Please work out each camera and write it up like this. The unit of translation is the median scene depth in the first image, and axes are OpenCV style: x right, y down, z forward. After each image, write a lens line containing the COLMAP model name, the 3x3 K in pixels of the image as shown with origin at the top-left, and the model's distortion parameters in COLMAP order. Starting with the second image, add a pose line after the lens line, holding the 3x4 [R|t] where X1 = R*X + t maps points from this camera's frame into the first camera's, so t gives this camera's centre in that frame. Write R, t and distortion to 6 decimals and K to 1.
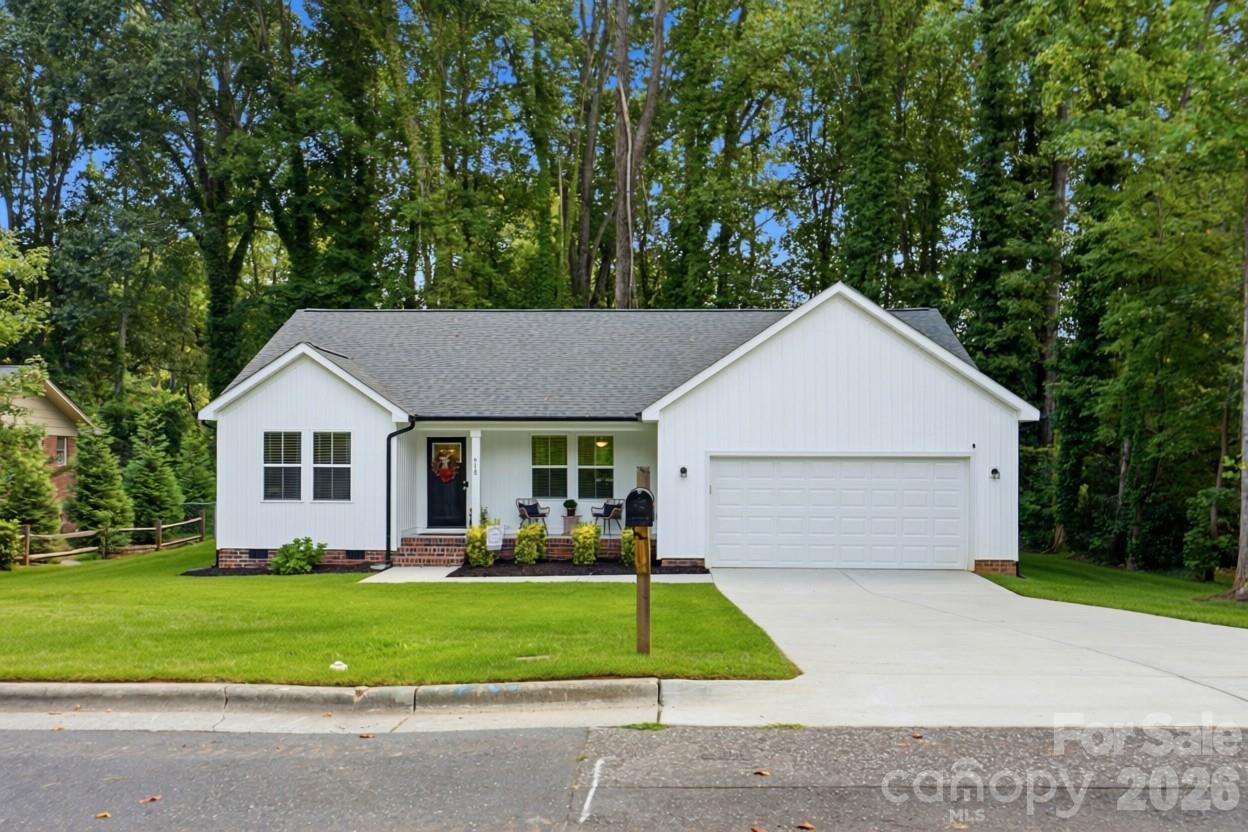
lens RADIAL K [[1069.4, 0, 624.2], [0, 1069.4, 460.1], [0, 0, 1]] dist [0.007139, 0.010258]
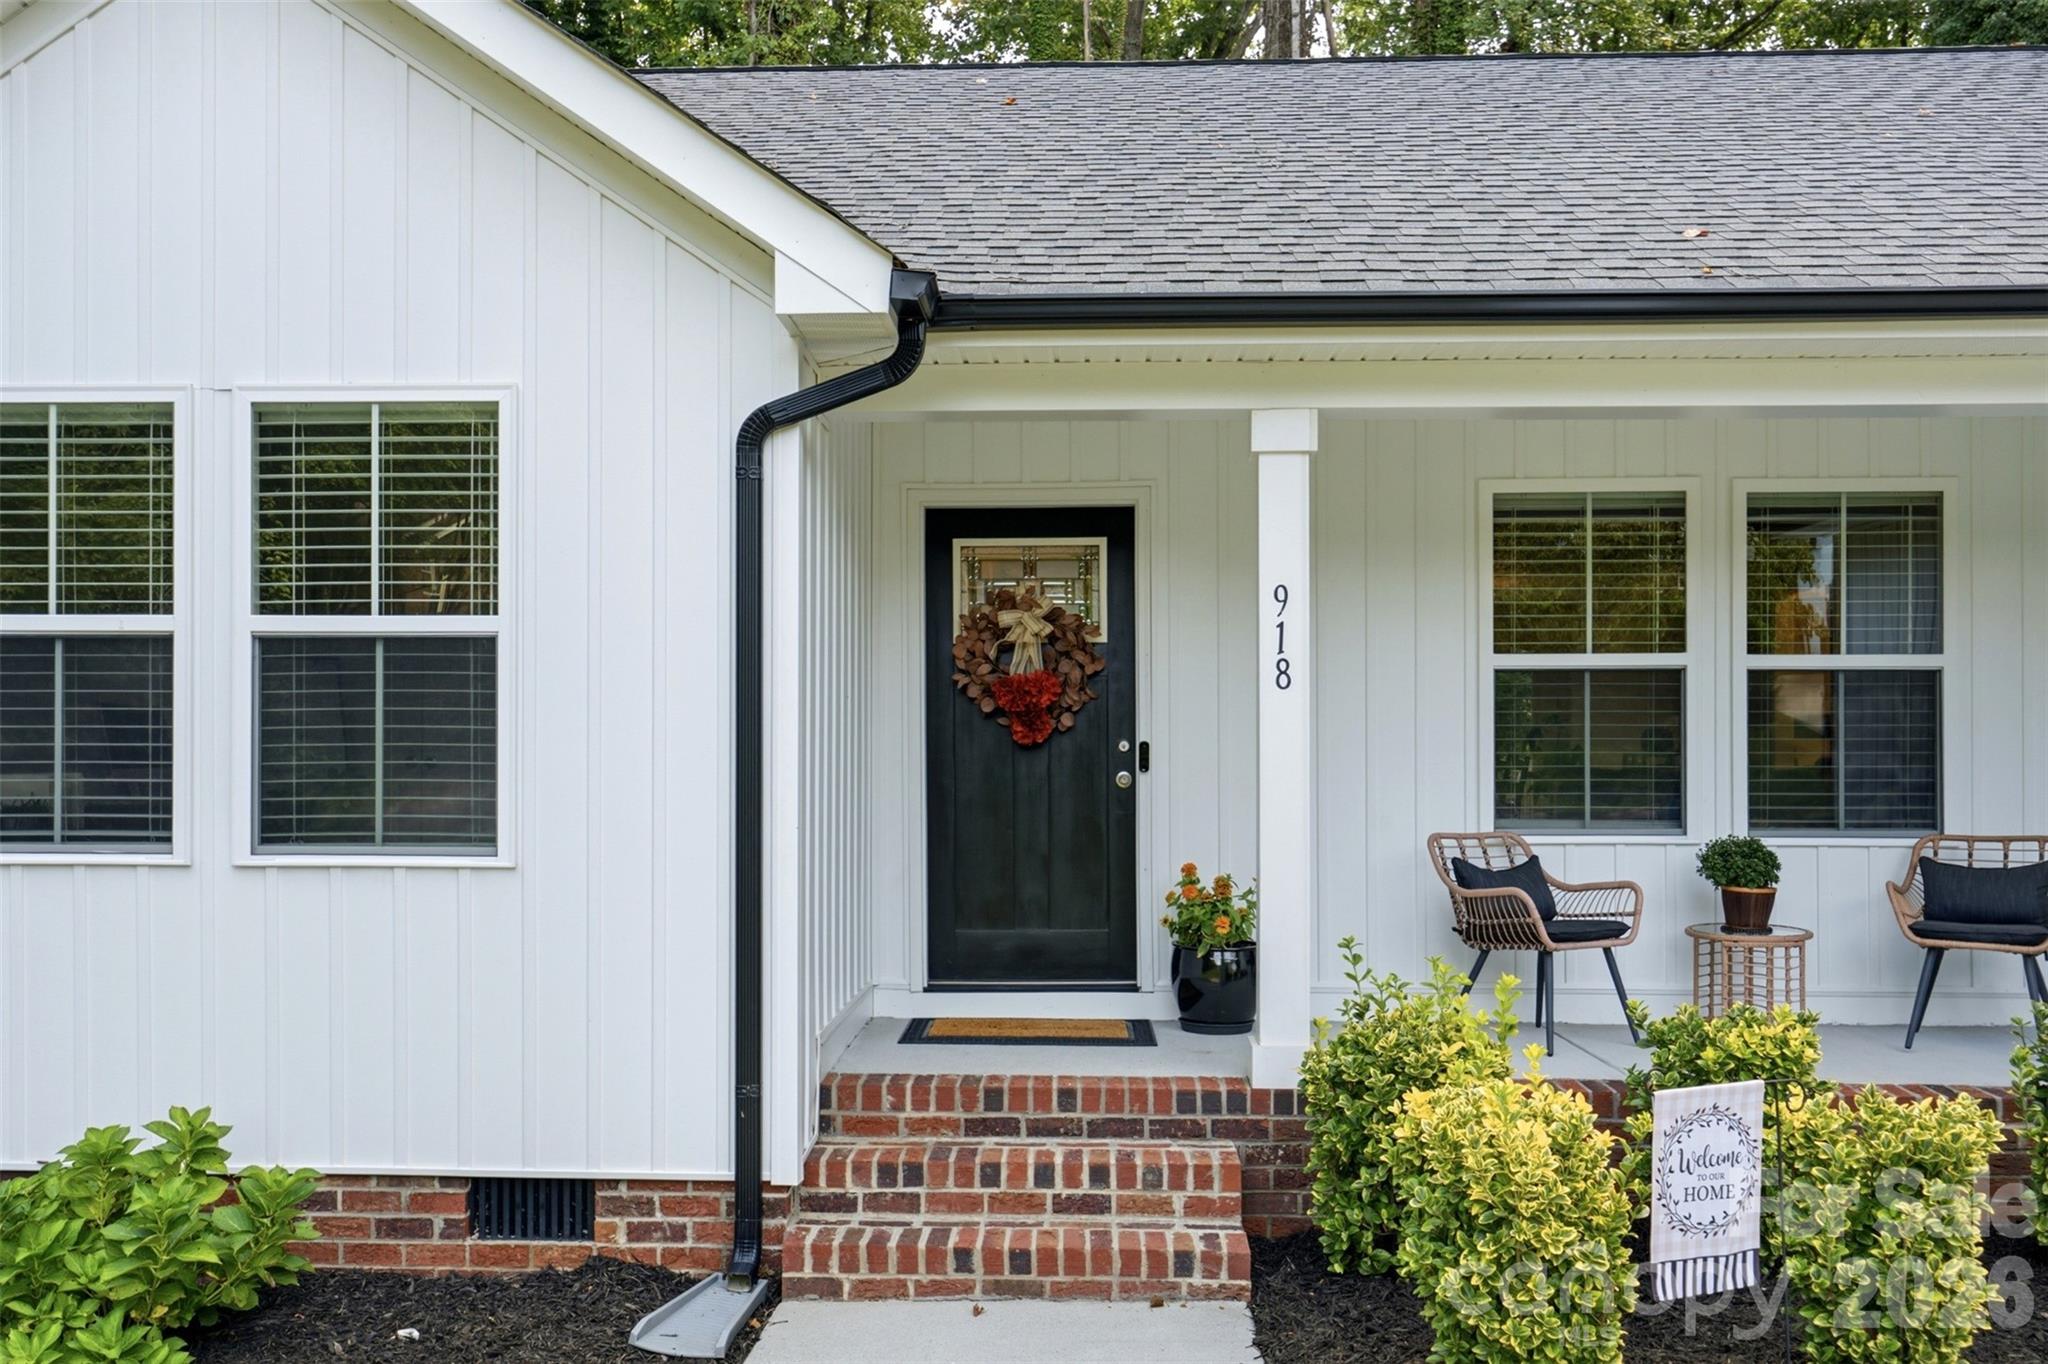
lens RADIAL K [[1814.6, 0, 1034.2], [0, 1814.6, 755.1], [0, 0, 1]] dist [0.003022, -0.018847]
pose [[0.999980, -0.001718, -0.006083, -0.083816], [0.001715, 0.999998, -0.000434, 0.011391], [0.006084, 0.000424, 0.999981, 0.349598]]
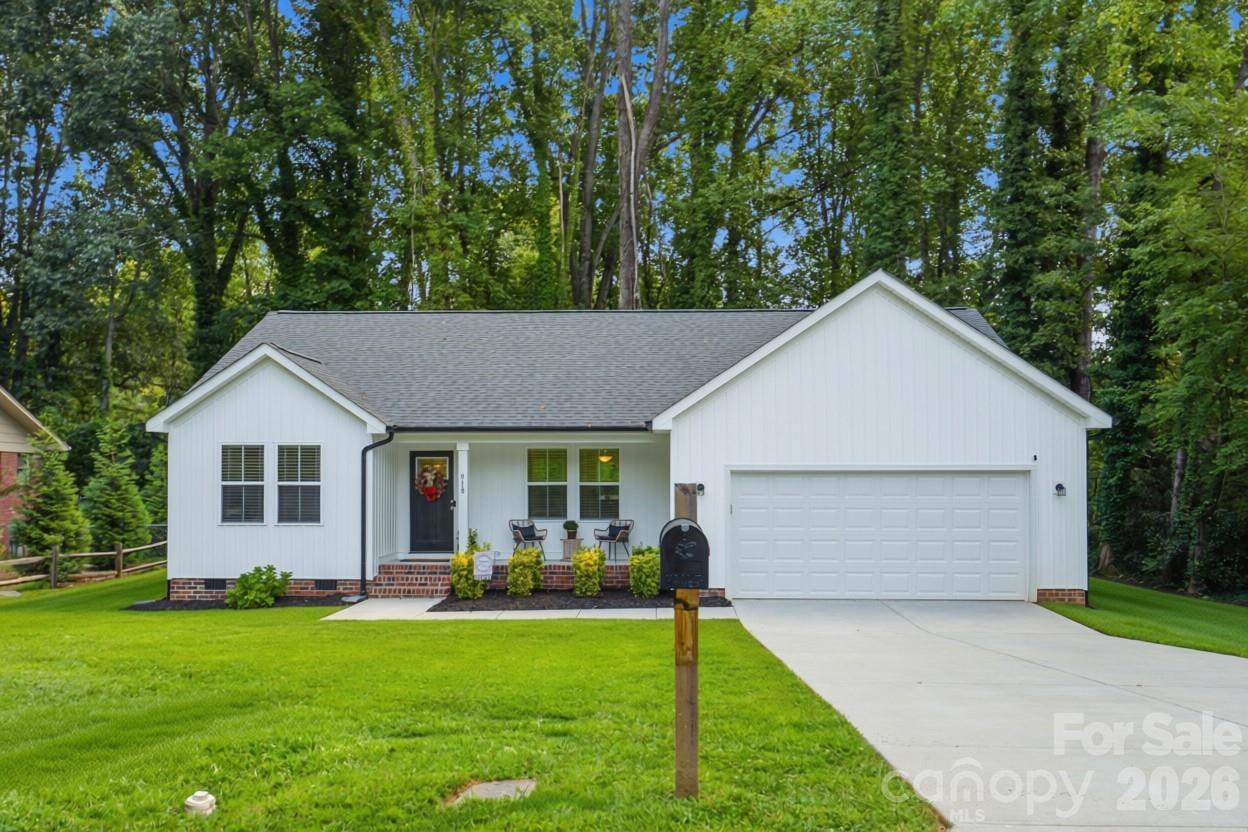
lens RADIAL K [[1069.4, 0, 624.2], [0, 1069.4, 460.1], [0, 0, 1]] dist [0.007139, 0.010258]
pose [[0.999991, -0.003778, -0.001905, -0.002132], [0.003747, 0.999868, -0.015840, 0.000489], [0.001965, 0.015832, 0.999873, 0.057061]]
